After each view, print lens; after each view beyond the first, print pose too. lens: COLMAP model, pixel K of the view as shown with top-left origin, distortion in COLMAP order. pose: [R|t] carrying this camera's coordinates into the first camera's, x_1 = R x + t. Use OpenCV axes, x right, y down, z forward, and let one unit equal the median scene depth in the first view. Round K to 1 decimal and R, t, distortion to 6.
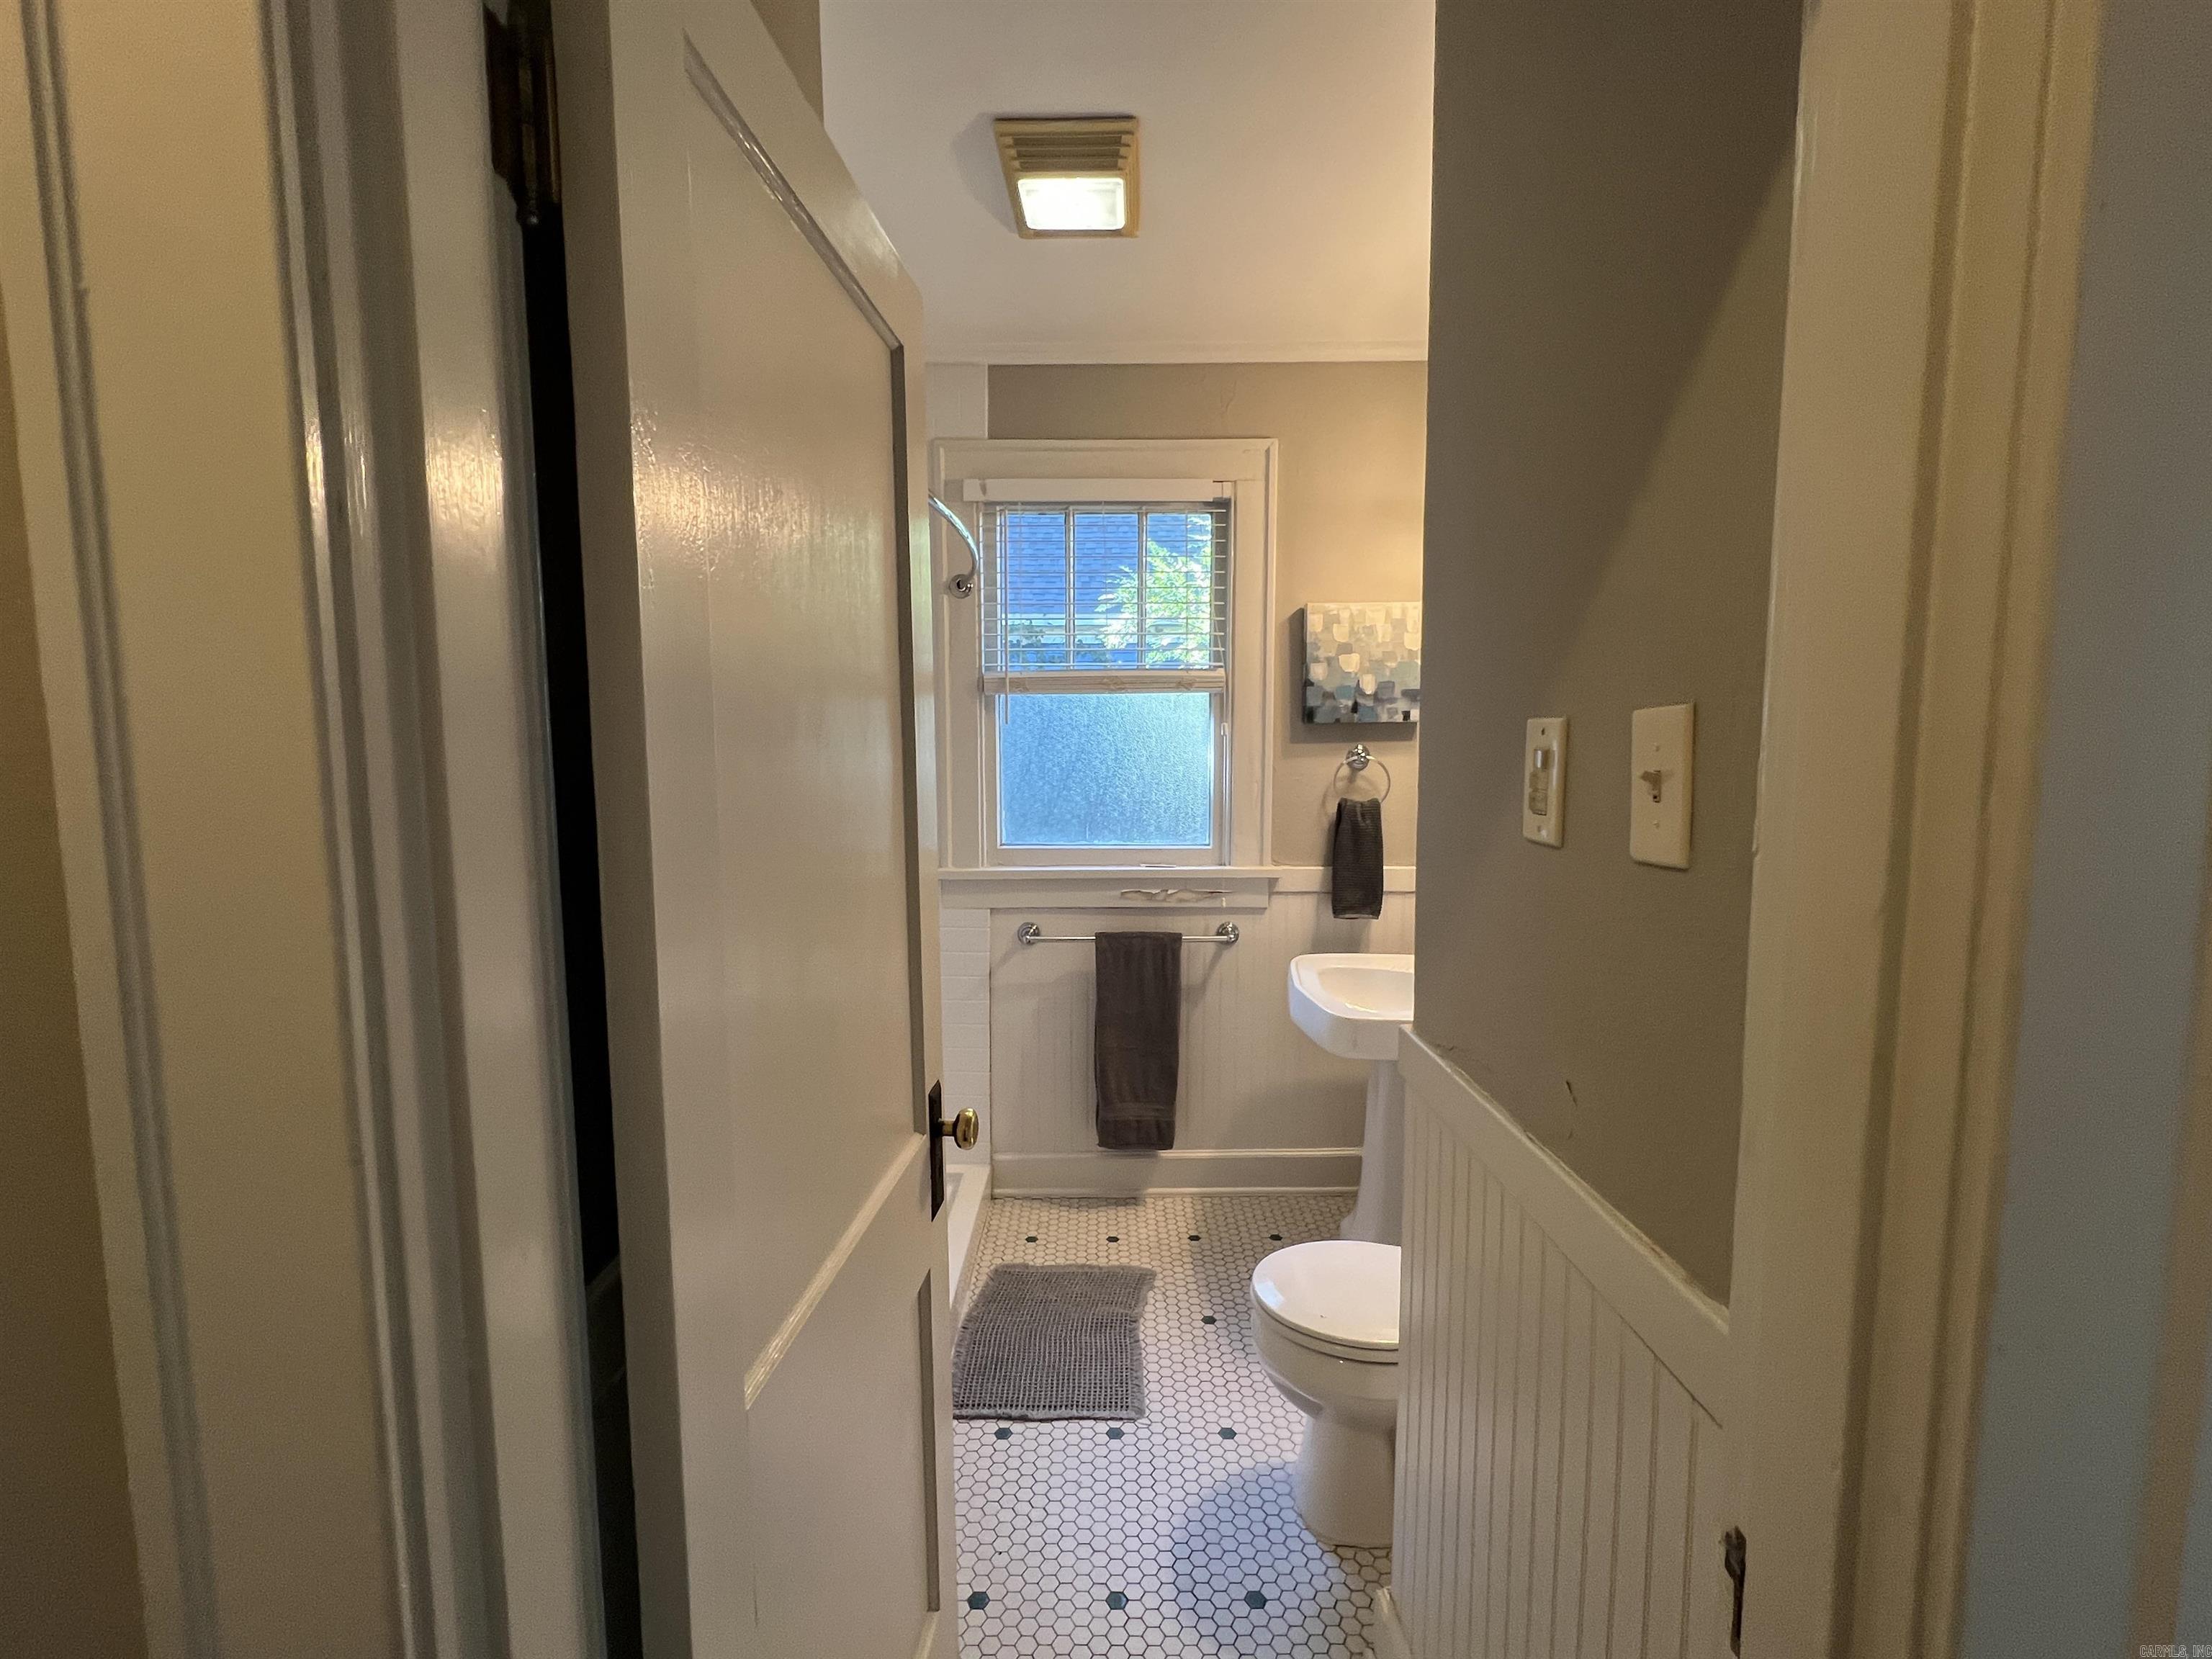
lens RADIAL K [[967.5, 0, 1109.3], [0, 967.5, 830.3], [0, 0, 1]] dist [-0.000198, 0.000060]
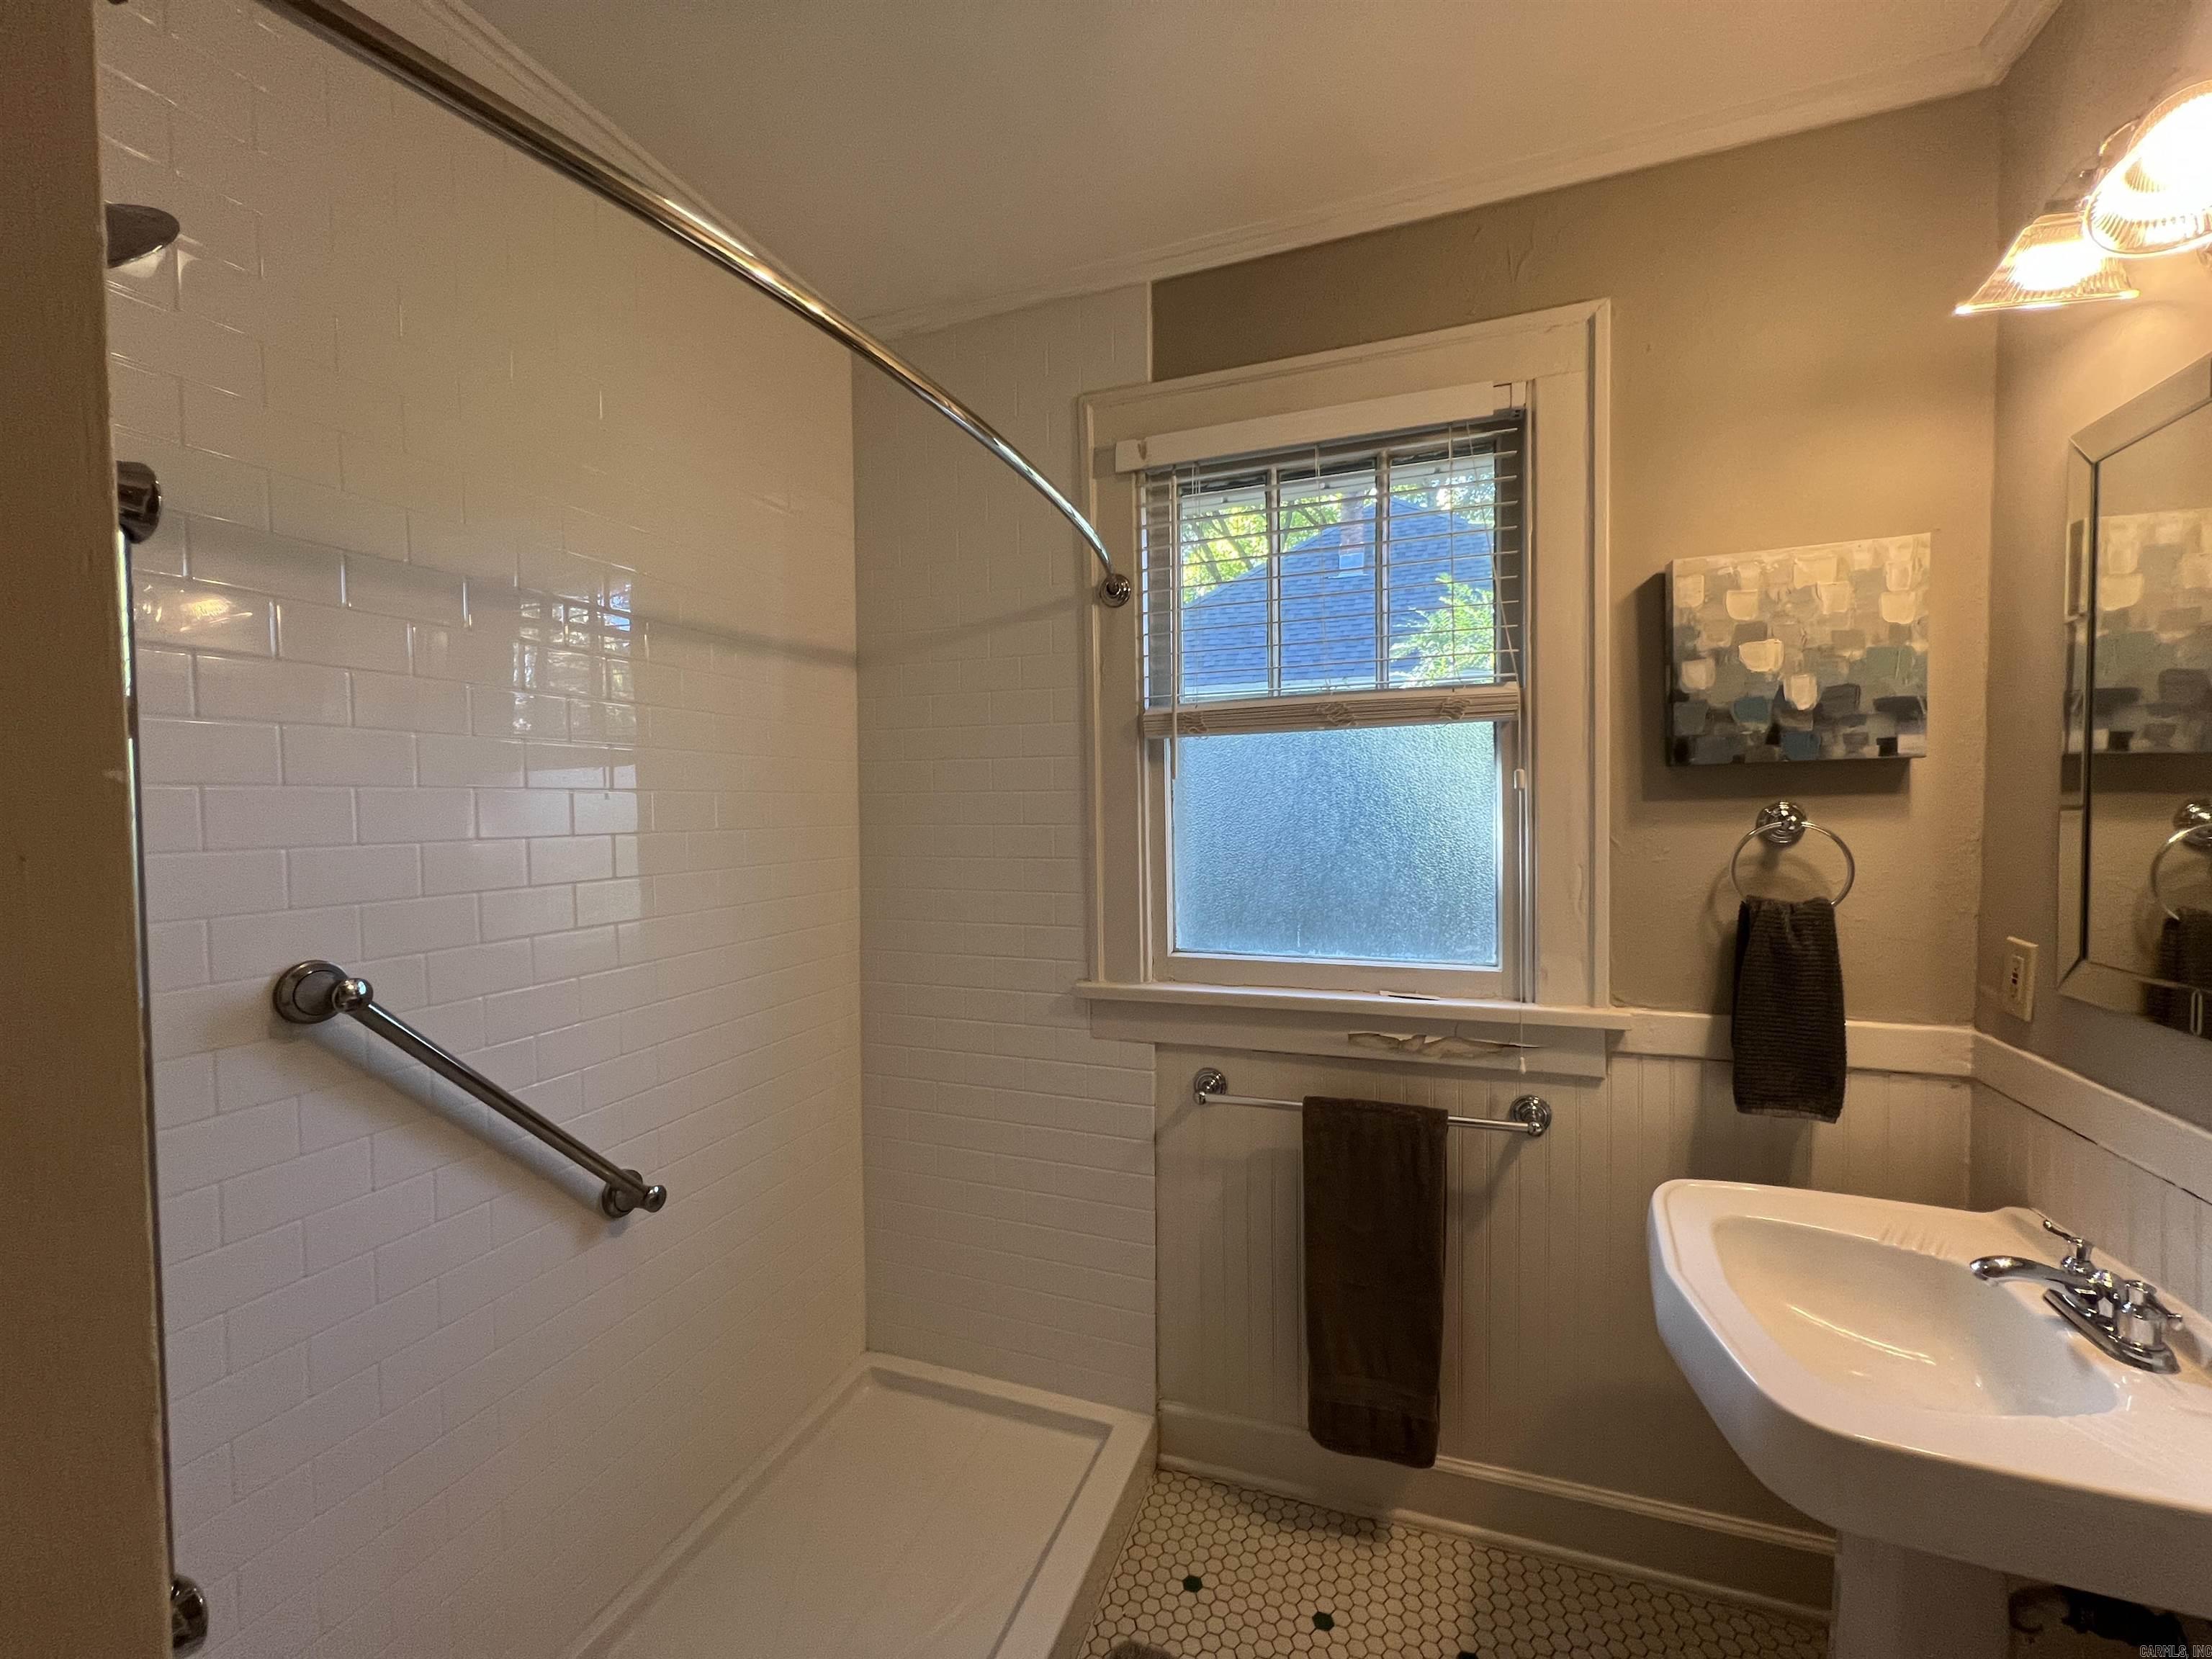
lens RADIAL K [[890.9, 0, 1106.3], [0, 890.9, 830.8], [0, 0, 1]] dist [-0.004791, -0.000314]
pose [[0.941494, -0.004145, -0.337004, 0.061971], [-0.017440, 0.997985, -0.060998, -0.033262], [0.336578, 0.063307, 0.939525, 0.384058]]
